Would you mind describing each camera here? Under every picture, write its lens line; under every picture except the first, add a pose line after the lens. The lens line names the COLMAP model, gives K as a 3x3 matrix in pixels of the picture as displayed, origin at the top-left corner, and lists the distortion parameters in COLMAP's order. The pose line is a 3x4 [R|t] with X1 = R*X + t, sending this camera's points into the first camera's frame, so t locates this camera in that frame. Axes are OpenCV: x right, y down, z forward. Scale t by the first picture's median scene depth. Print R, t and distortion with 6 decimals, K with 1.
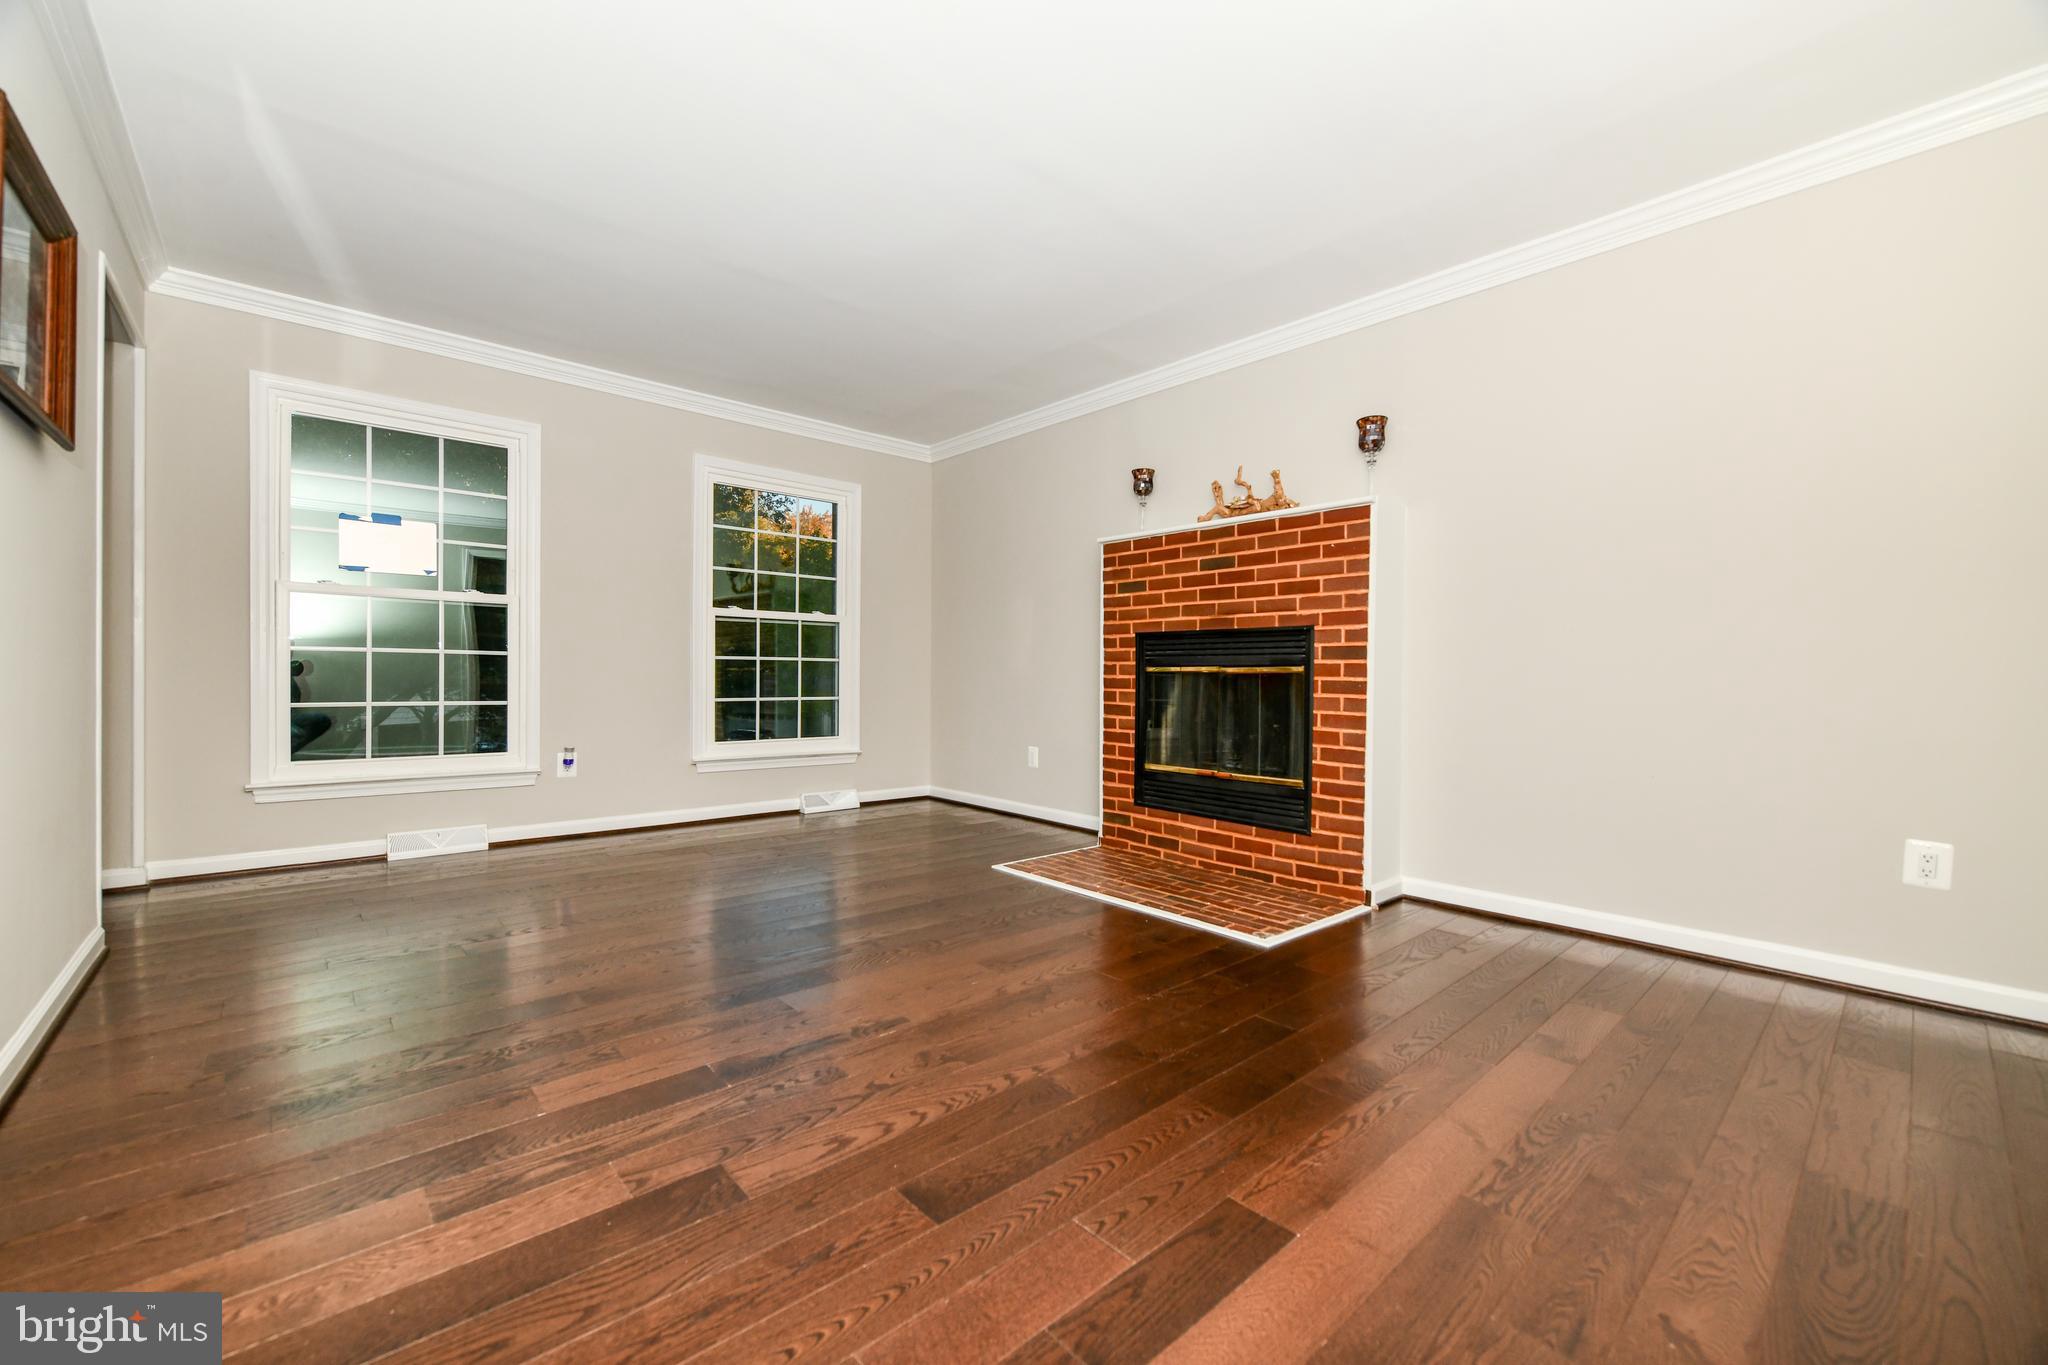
lens RADIAL K [[925.2, 0, 1024.0], [0, 925.2, 682.5], [0, 0, 1]] dist [0.016464, 0.000245]
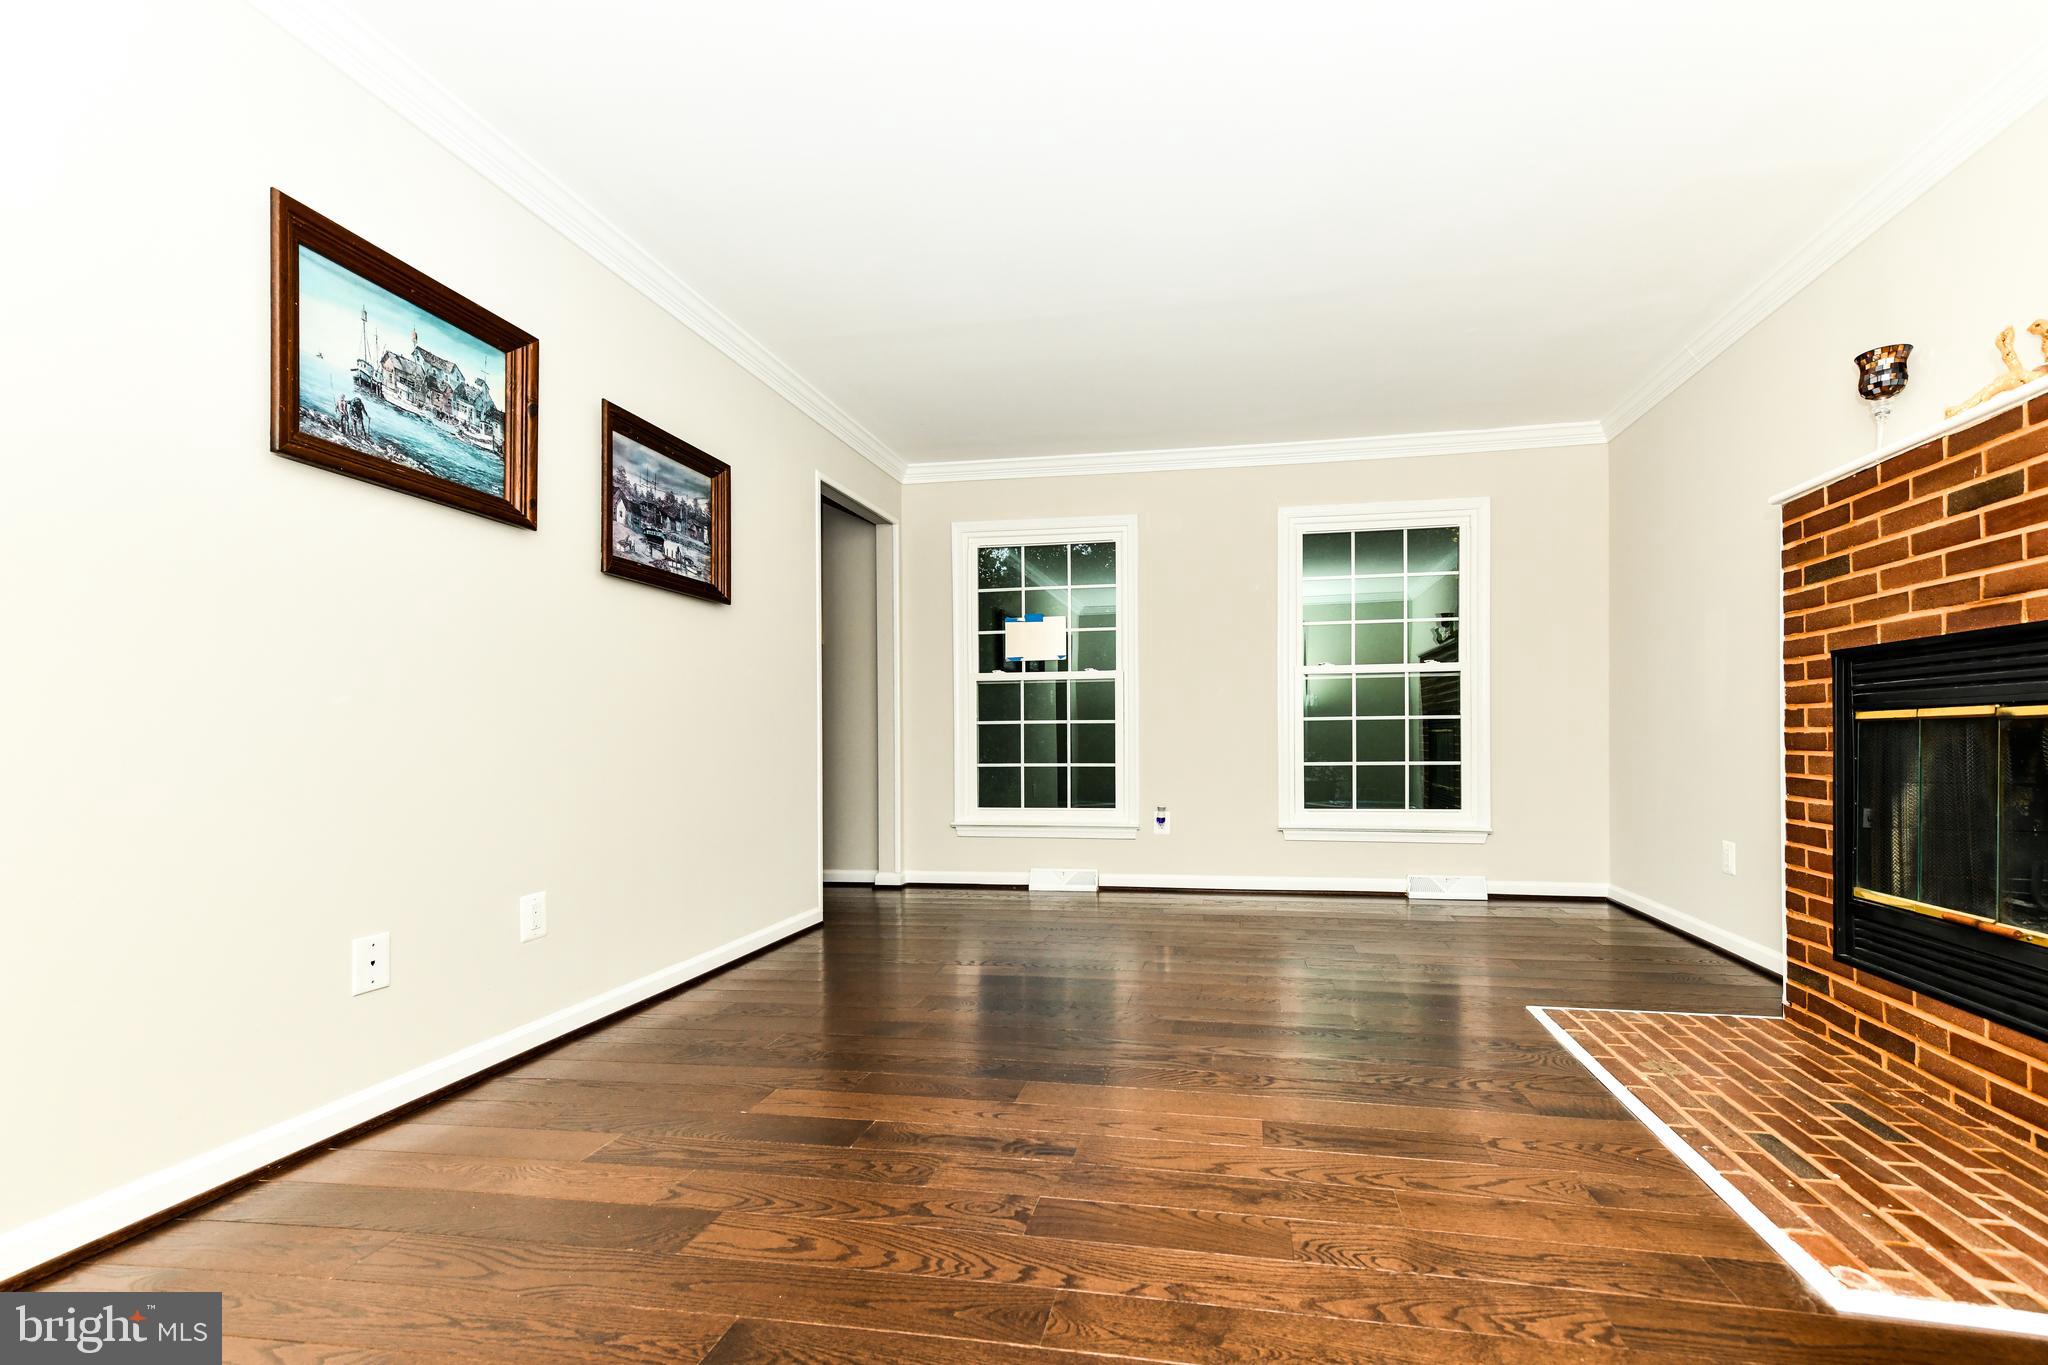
lens RADIAL K [[890.1, 0, 1025.4], [0, 890.1, 744.9], [0, 0, 1]] dist [0.019624, 0.000619]
pose [[0.576258, -0.008771, -0.817221, 0.286979], [0.009377, 0.999948, -0.004120, 0.000641], [0.817214, -0.005289, 0.576310, 0.288462]]
